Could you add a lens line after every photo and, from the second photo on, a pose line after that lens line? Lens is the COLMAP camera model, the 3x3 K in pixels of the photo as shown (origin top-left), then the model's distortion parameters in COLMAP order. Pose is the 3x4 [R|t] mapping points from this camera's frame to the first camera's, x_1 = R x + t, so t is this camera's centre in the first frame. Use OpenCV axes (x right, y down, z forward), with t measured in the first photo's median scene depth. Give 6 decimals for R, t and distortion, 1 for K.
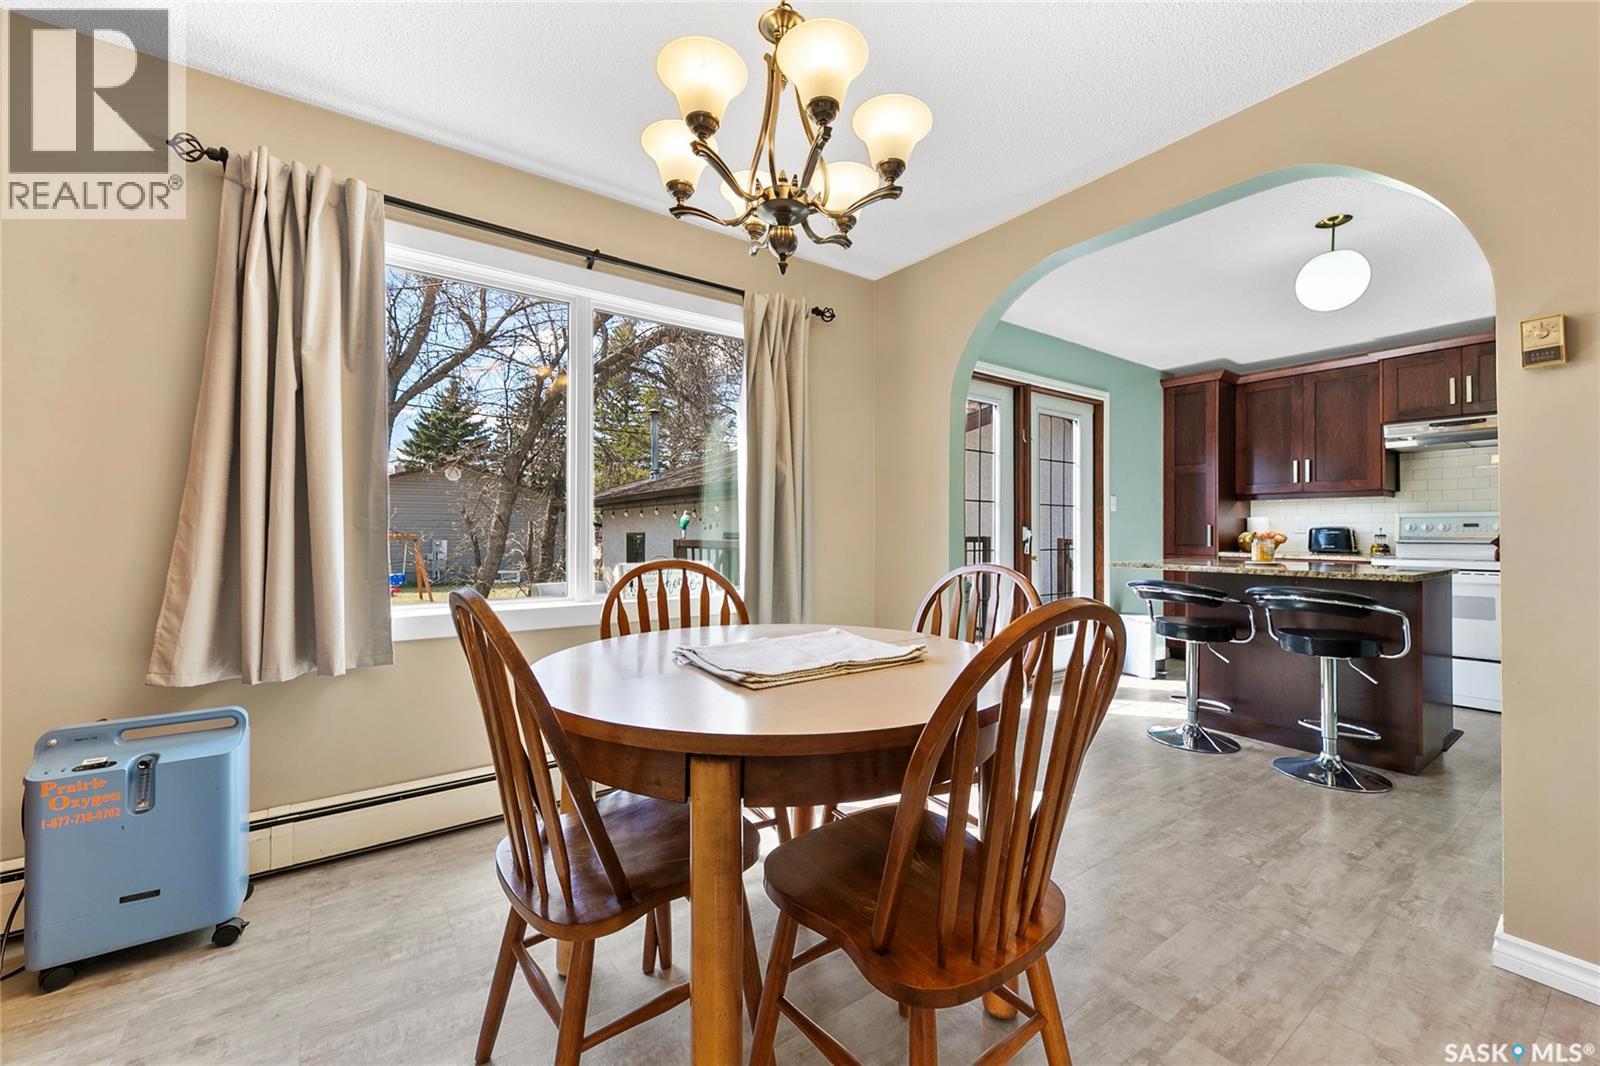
lens RADIAL K [[639.2, 0, 793.7], [0, 639.2, 529.2], [0, 0, 1]] dist [0.002830, 0.000243]
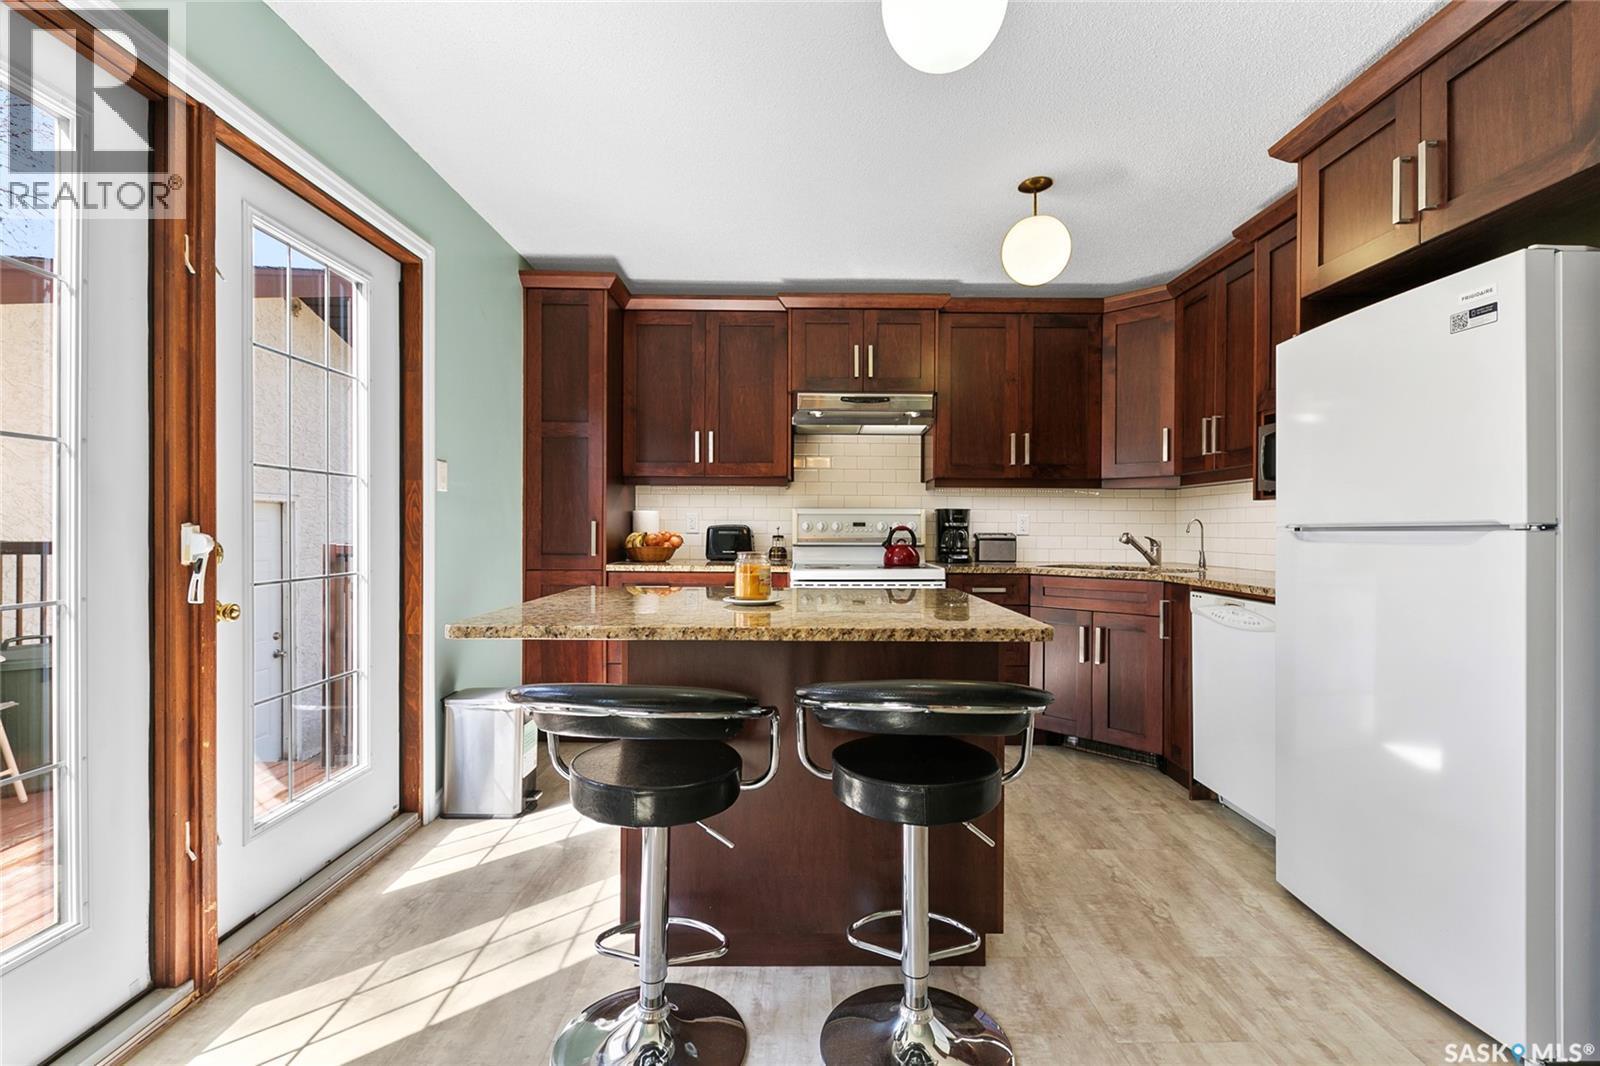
lens RADIAL K [[717.0, 0, 806.6], [0, 717.0, 530.0], [0, 0, 1]] dist [0.013928, -0.000405]
pose [[0.572033, -0.001496, 0.820229, 0.207819], [-0.008765, 0.999930, 0.007937, -0.005650], [-0.820183, -0.011729, 0.571980, 0.457809]]
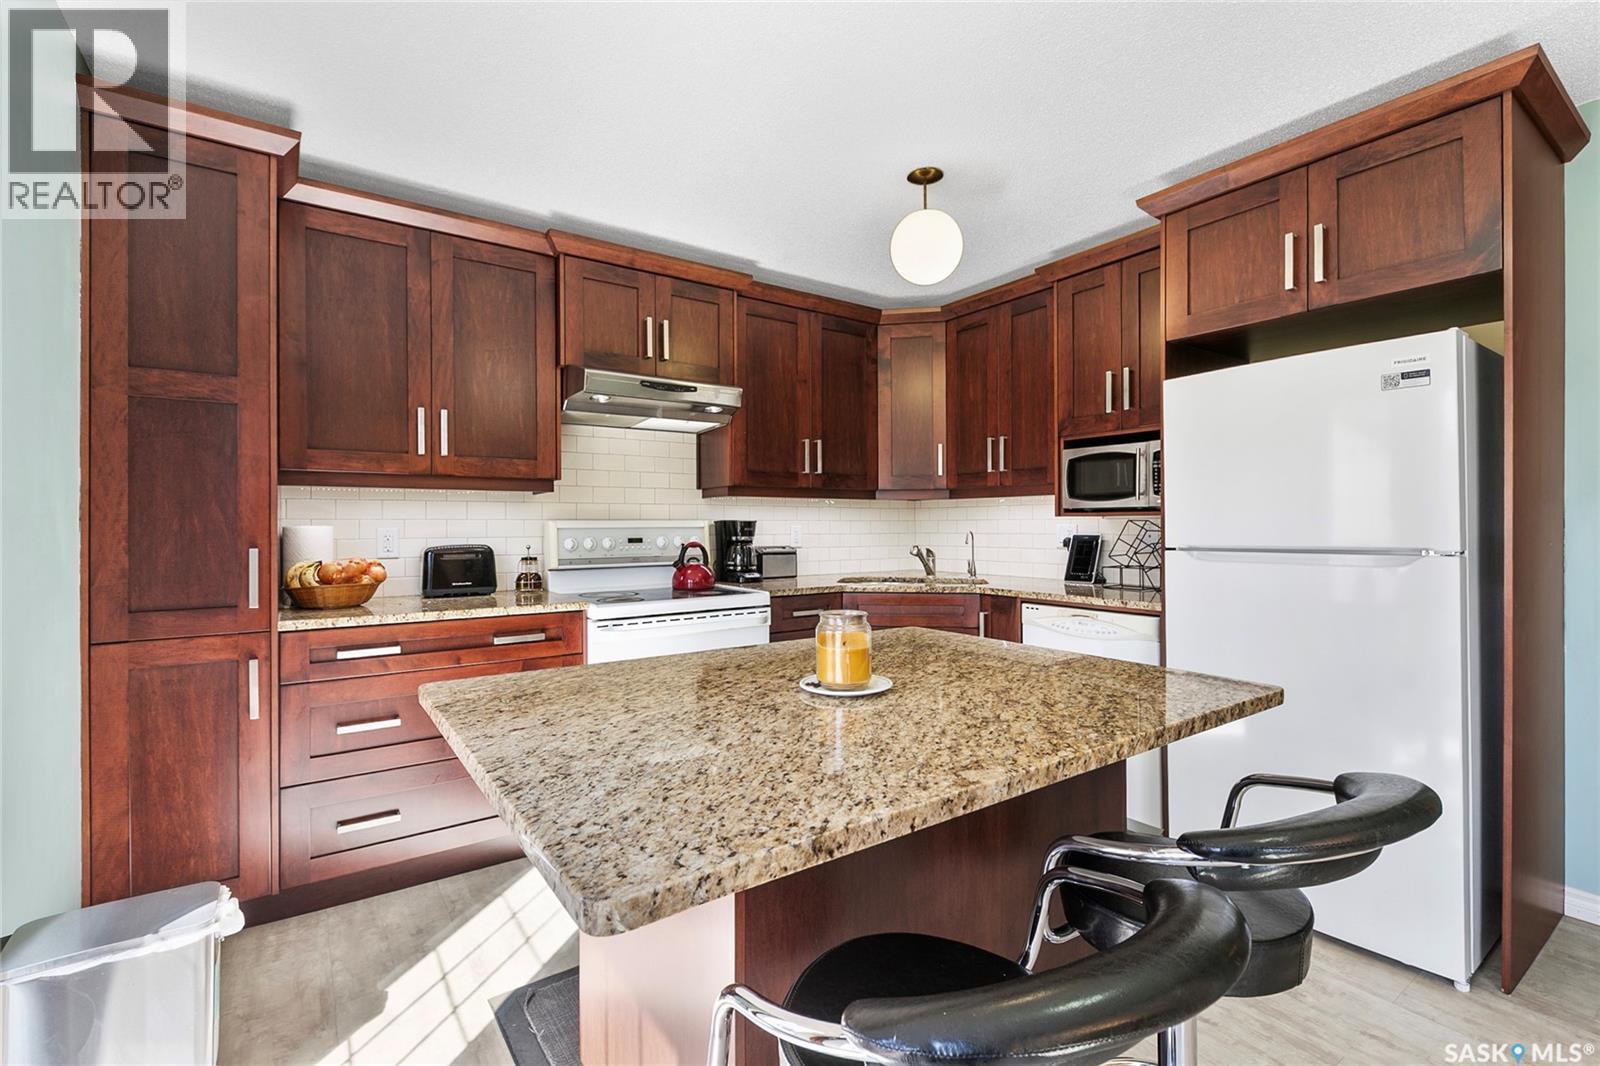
lens RADIAL K [[717.0, 0, 812.9], [0, 717.0, 525.8], [0, 0, 1]] dist [0.013928, -0.000405]
pose [[-0.002214, -0.004128, 0.999989, 0.255575], [-0.001530, 0.999990, 0.004125, -0.023083], [-0.999996, -0.001521, -0.002221, 0.728313]]
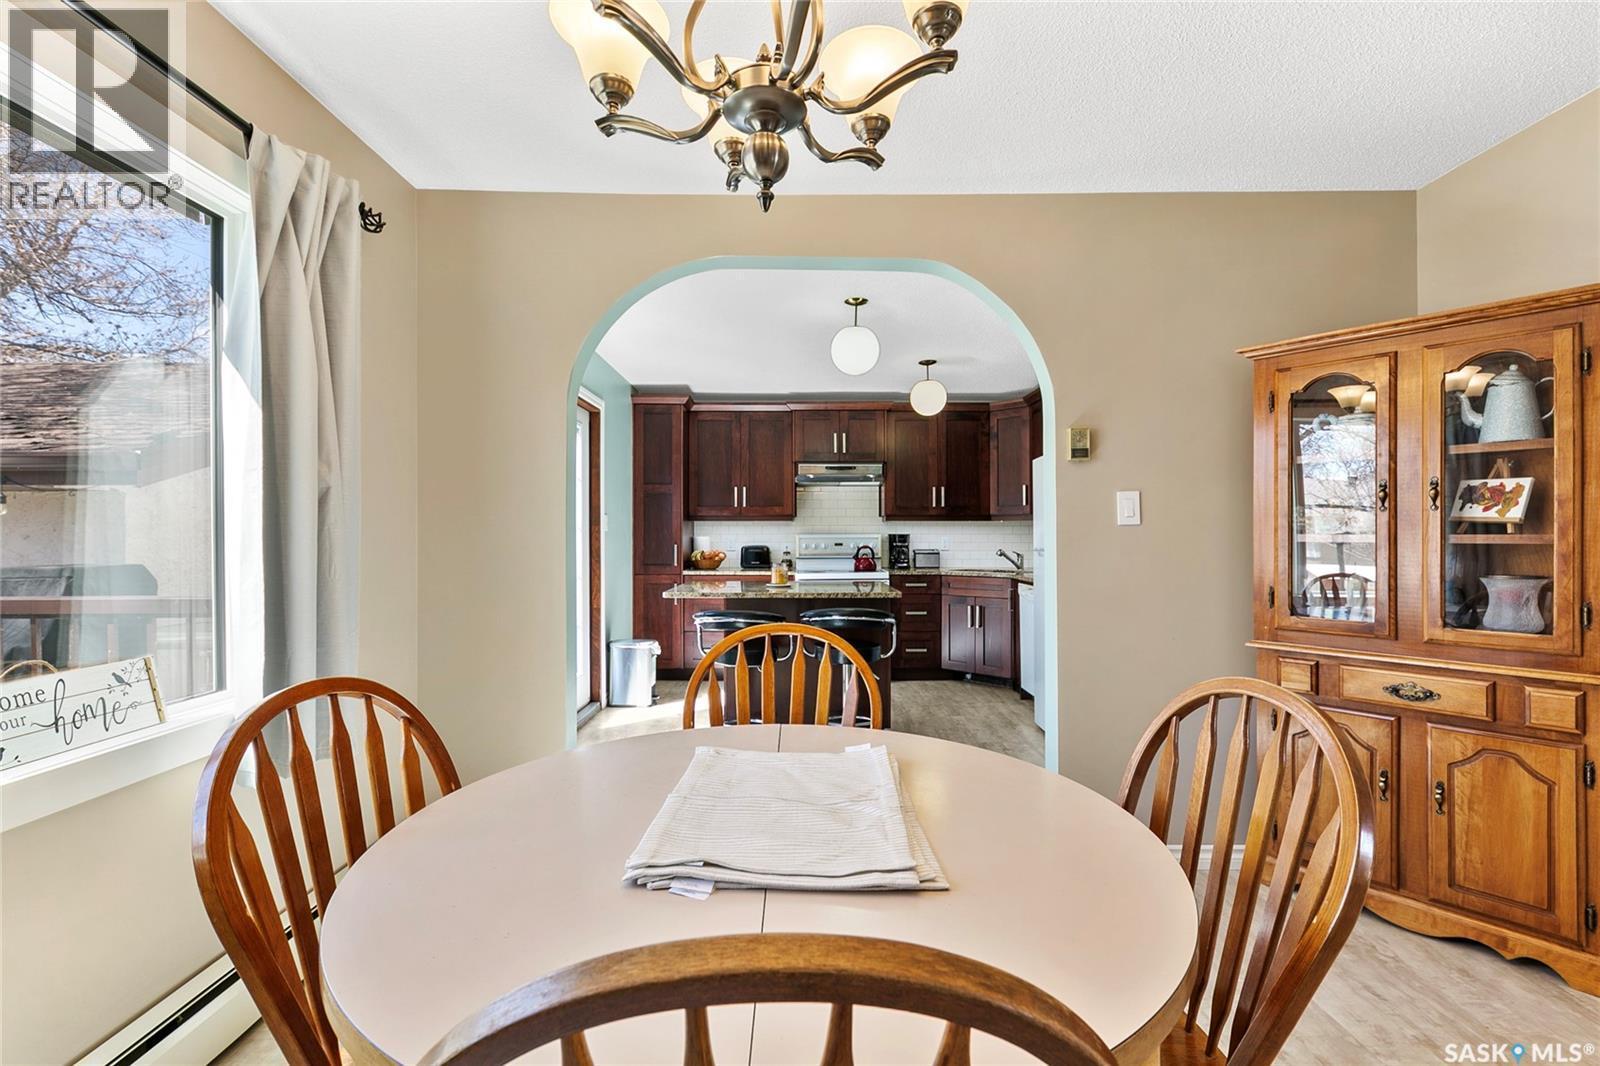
lens RADIAL K [[717.0, 0, 807.5], [0, 717.0, 533.6], [0, 0, 1]] dist [0.013928, -0.000405]
pose [[0.570724, 0.001622, 0.821140, -0.184590], [-0.002357, 0.999997, -0.000337, -0.025713], [-0.821138, -0.001743, 0.570727, 0.180733]]
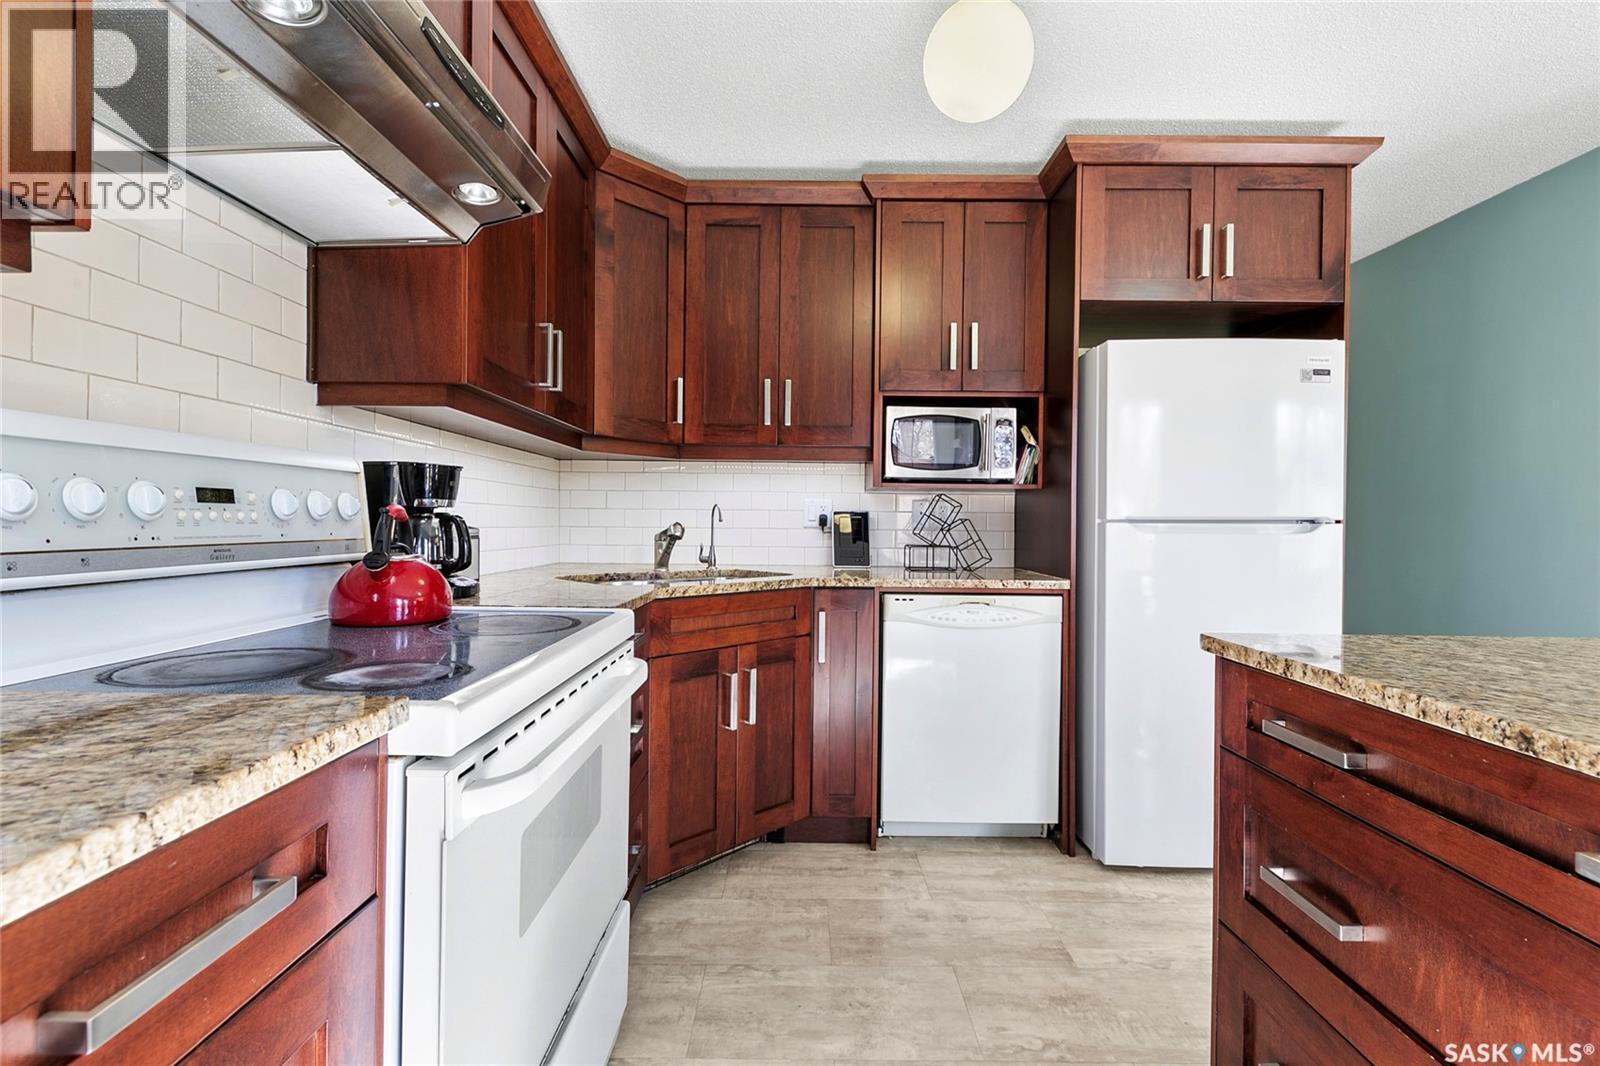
lens RADIAL K [[717.0, 0, 804.8], [0, 717.0, 522.4], [0, 0, 1]] dist [0.013928, -0.000405]
pose [[-0.815443, -0.011832, 0.578717, 0.655203], [-0.016272, 0.999865, -0.002485, 0.000376], [-0.578609, -0.011443, -0.815525, 0.980559]]
